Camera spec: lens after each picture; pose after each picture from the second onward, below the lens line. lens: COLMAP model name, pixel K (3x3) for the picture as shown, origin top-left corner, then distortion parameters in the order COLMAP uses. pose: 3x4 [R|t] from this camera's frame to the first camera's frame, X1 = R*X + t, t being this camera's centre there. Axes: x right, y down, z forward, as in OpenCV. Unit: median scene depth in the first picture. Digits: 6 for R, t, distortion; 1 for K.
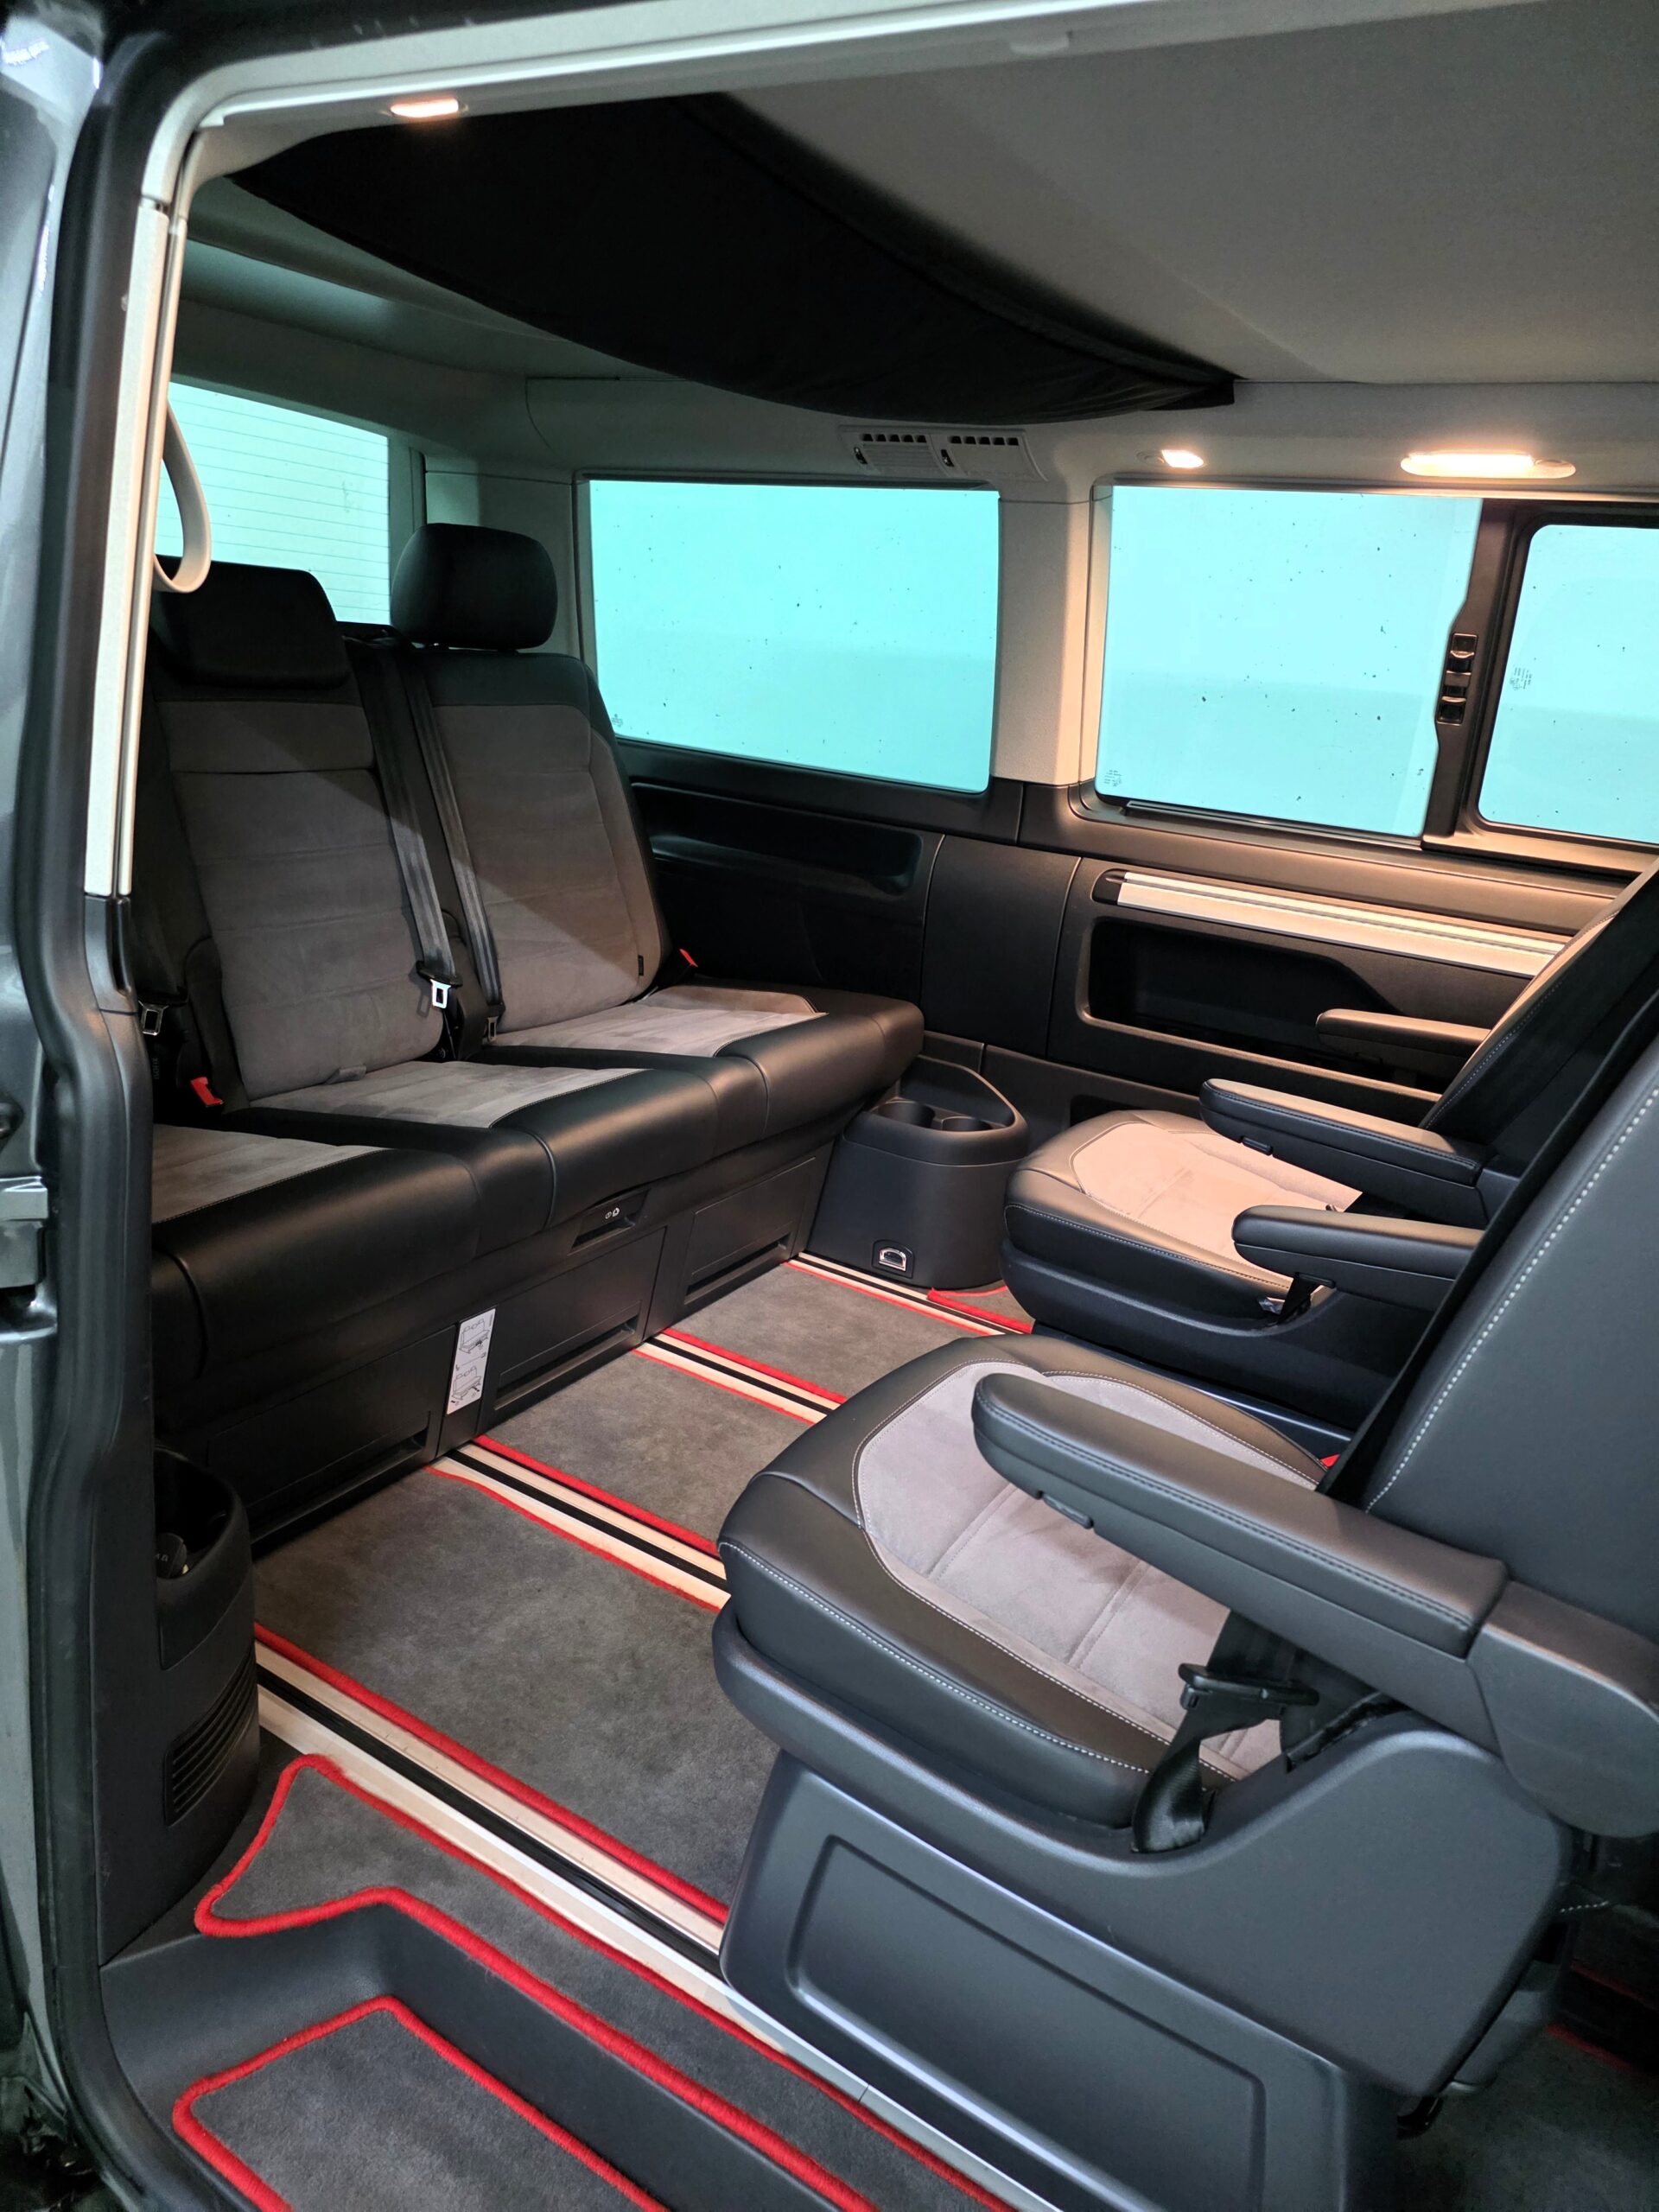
lens RADIAL K [[1447.5, 0, 829.5], [0, 1447.5, 1106.0], [0, 0, 1]] dist [0.029664, -0.000225]
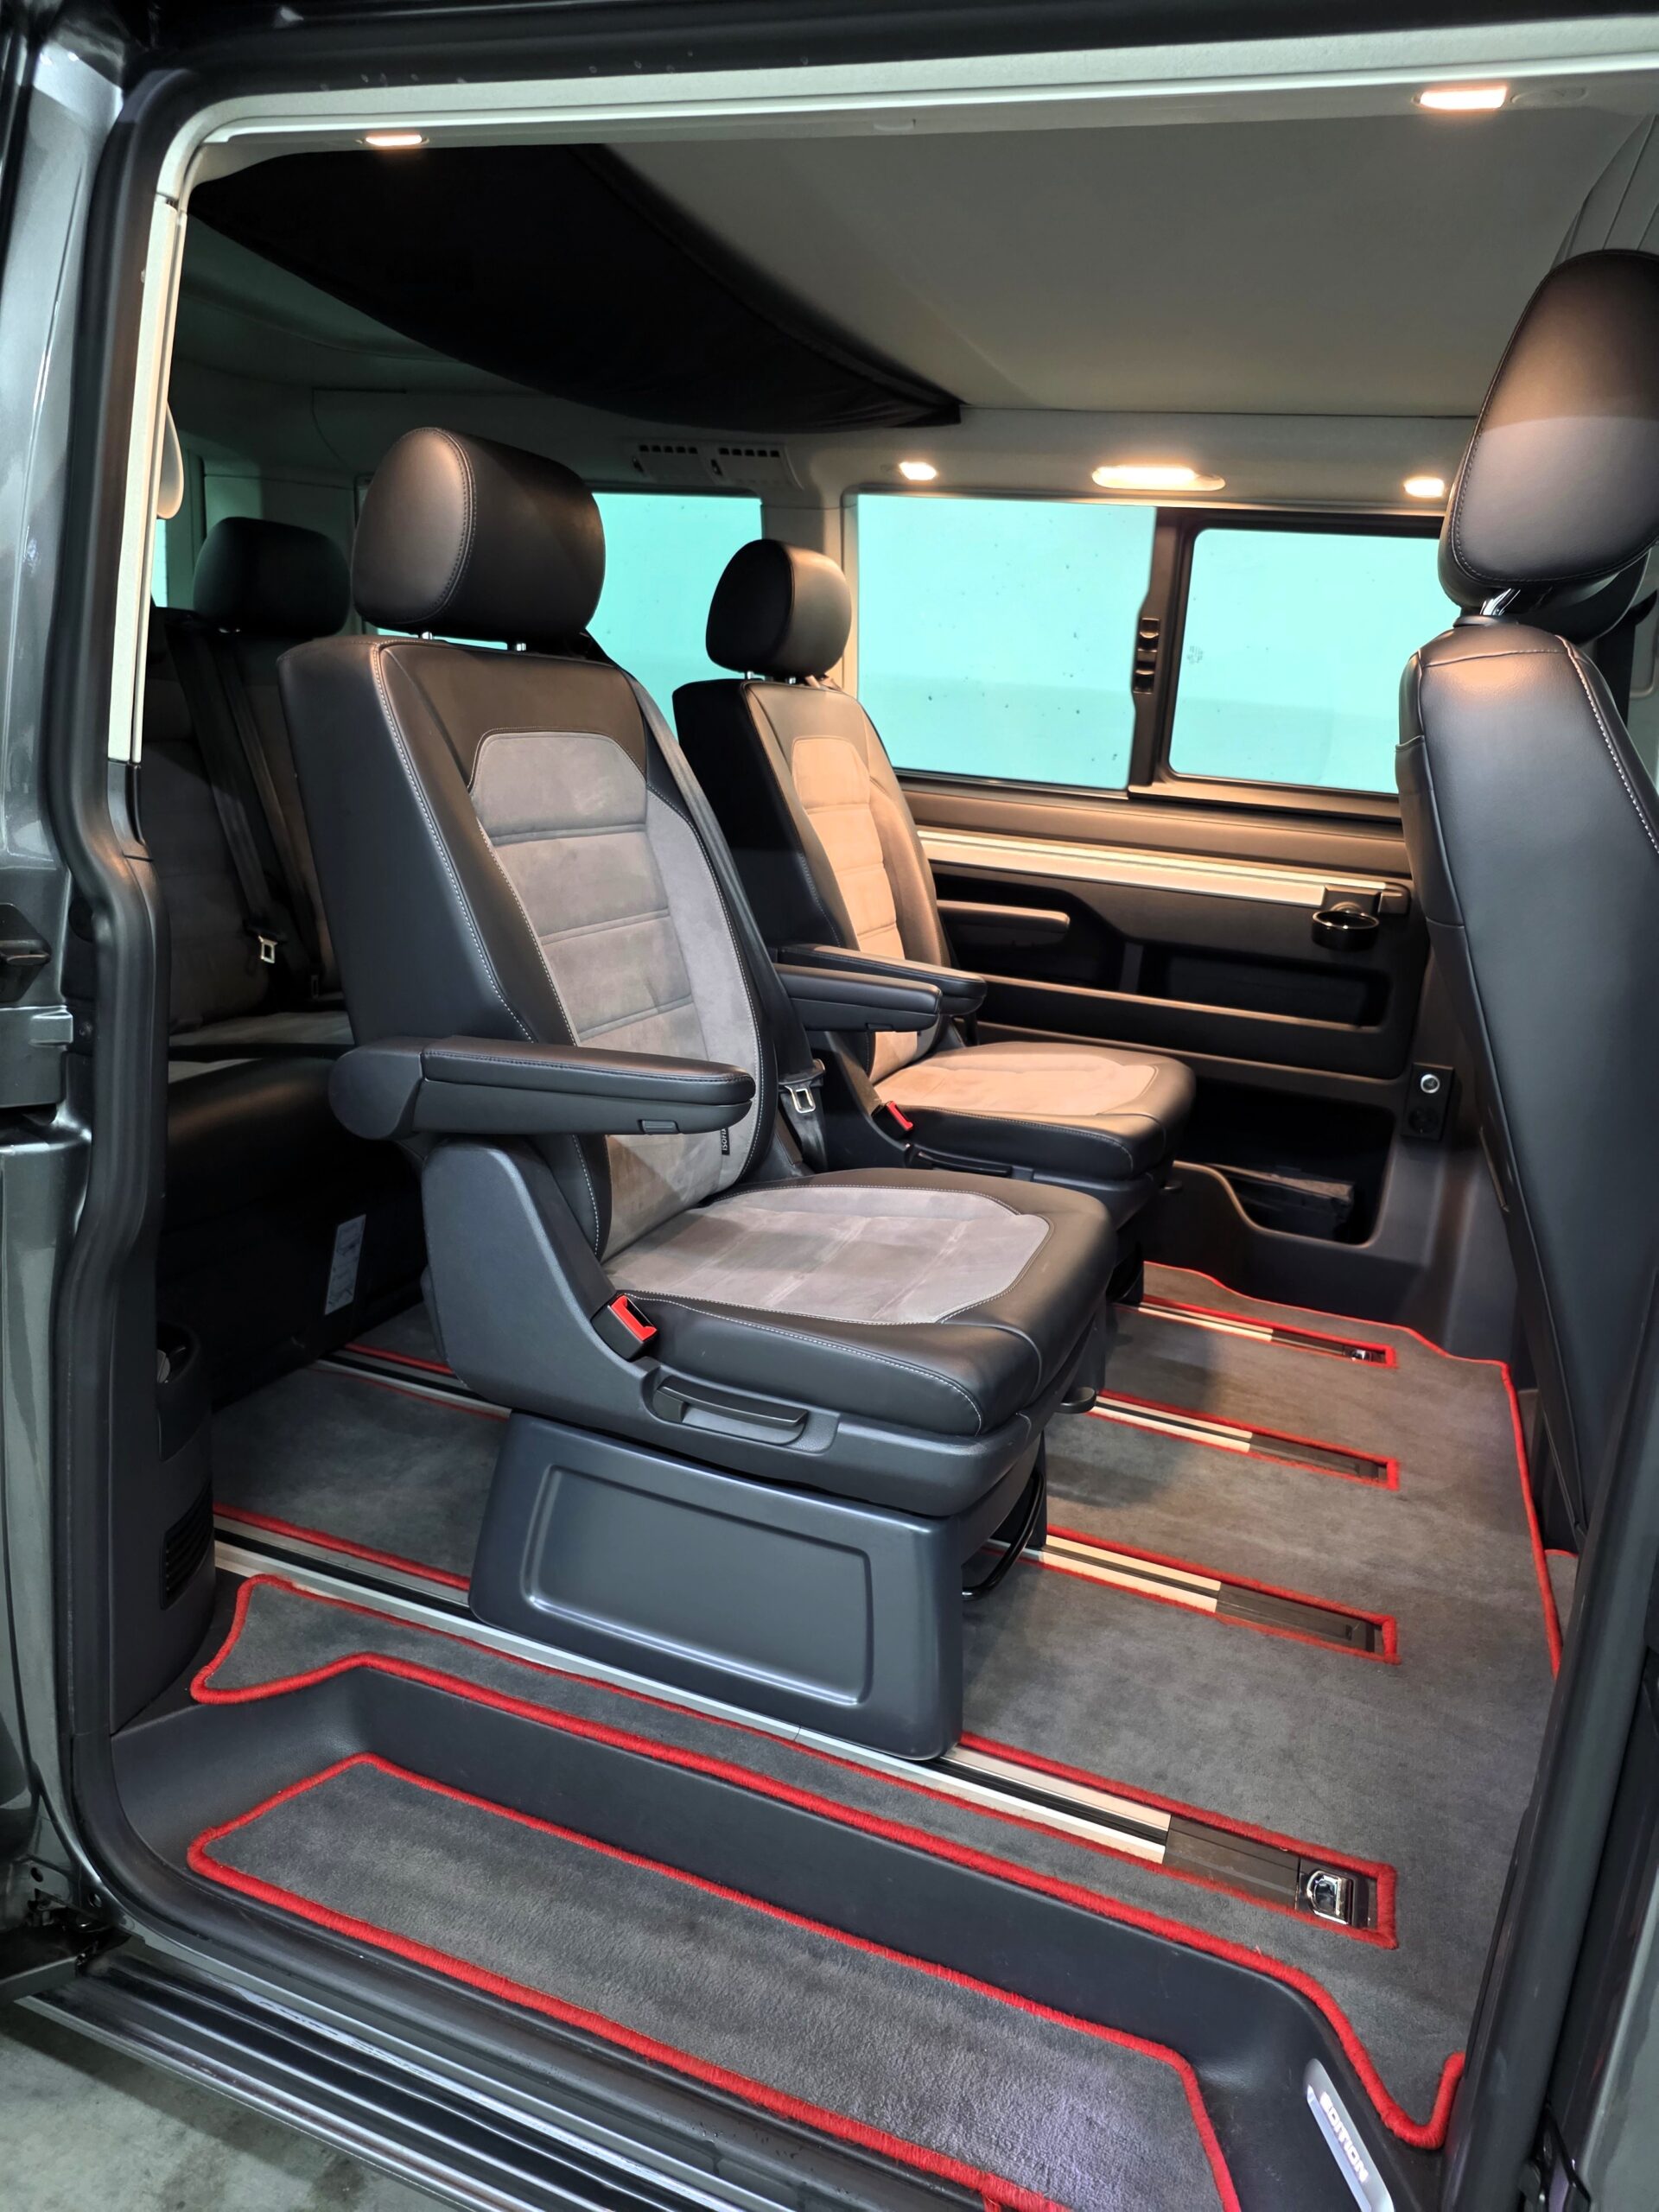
lens RADIAL K [[1485.0, 0, 829.5], [0, 1485.0, 1106.0], [0, 0, 1]] dist [0.043089, -0.025480]
pose [[0.978445, -0.055472, 0.198920, -0.137620], [0.064463, 0.997158, -0.039004, 0.158810], [-0.196190, 0.050986, 0.979239, -0.213693]]
